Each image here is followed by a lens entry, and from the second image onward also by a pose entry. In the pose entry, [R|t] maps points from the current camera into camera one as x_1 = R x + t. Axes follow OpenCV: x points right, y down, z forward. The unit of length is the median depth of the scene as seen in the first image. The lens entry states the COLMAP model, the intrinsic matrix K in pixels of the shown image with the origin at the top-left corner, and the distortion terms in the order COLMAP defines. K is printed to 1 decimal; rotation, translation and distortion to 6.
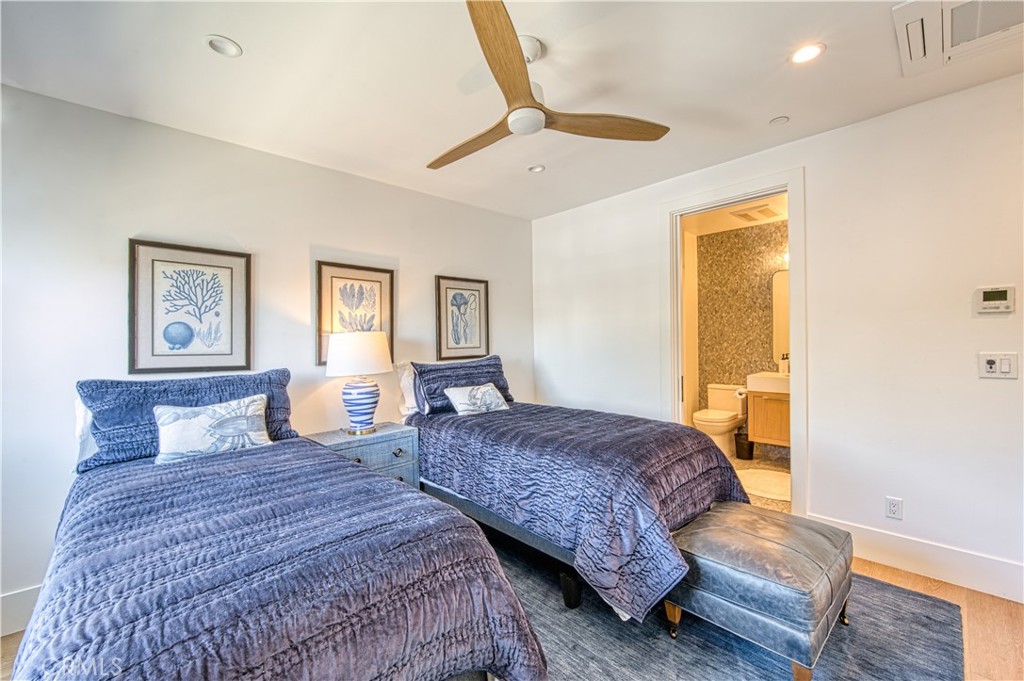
lens RADIAL K [[408.9, 0, 512.0], [0, 408.9, 340.5], [0, 0, 1]] dist [-0.036430, 0.000017]
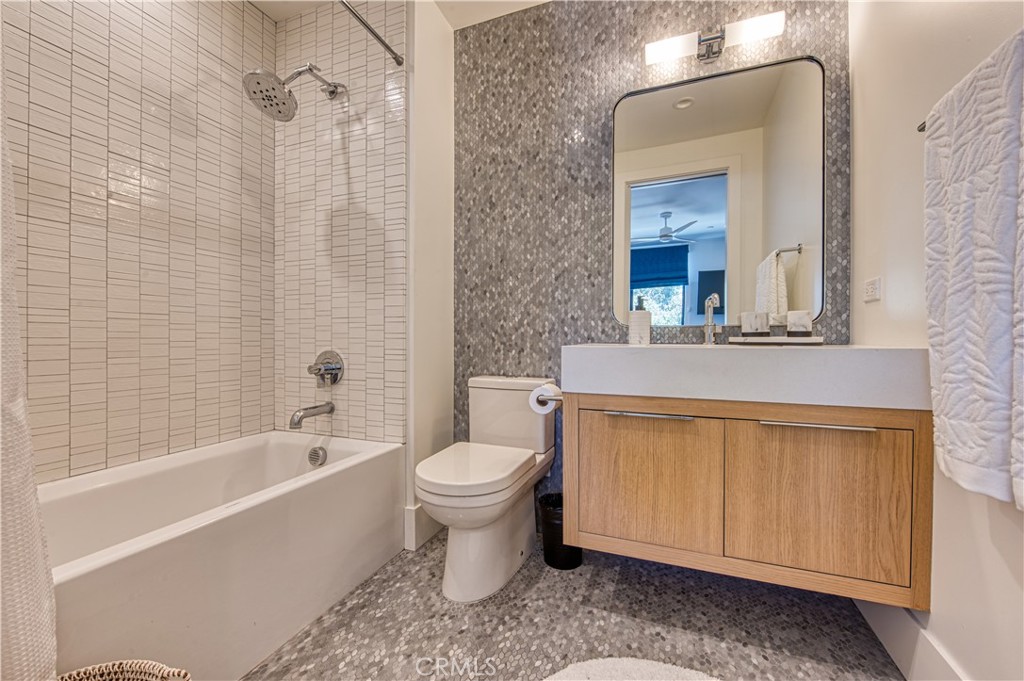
lens RADIAL K [[408.9, 0, 512.0], [0, 408.9, 340.5], [0, 0, 1]] dist [-0.036430, 0.000017]
pose [[0.904188, 0.010155, 0.427014, 0.353113], [-0.010214, 0.999946, -0.002152, 0.072899], [-0.427013, -0.002415, 0.904242, 0.624876]]
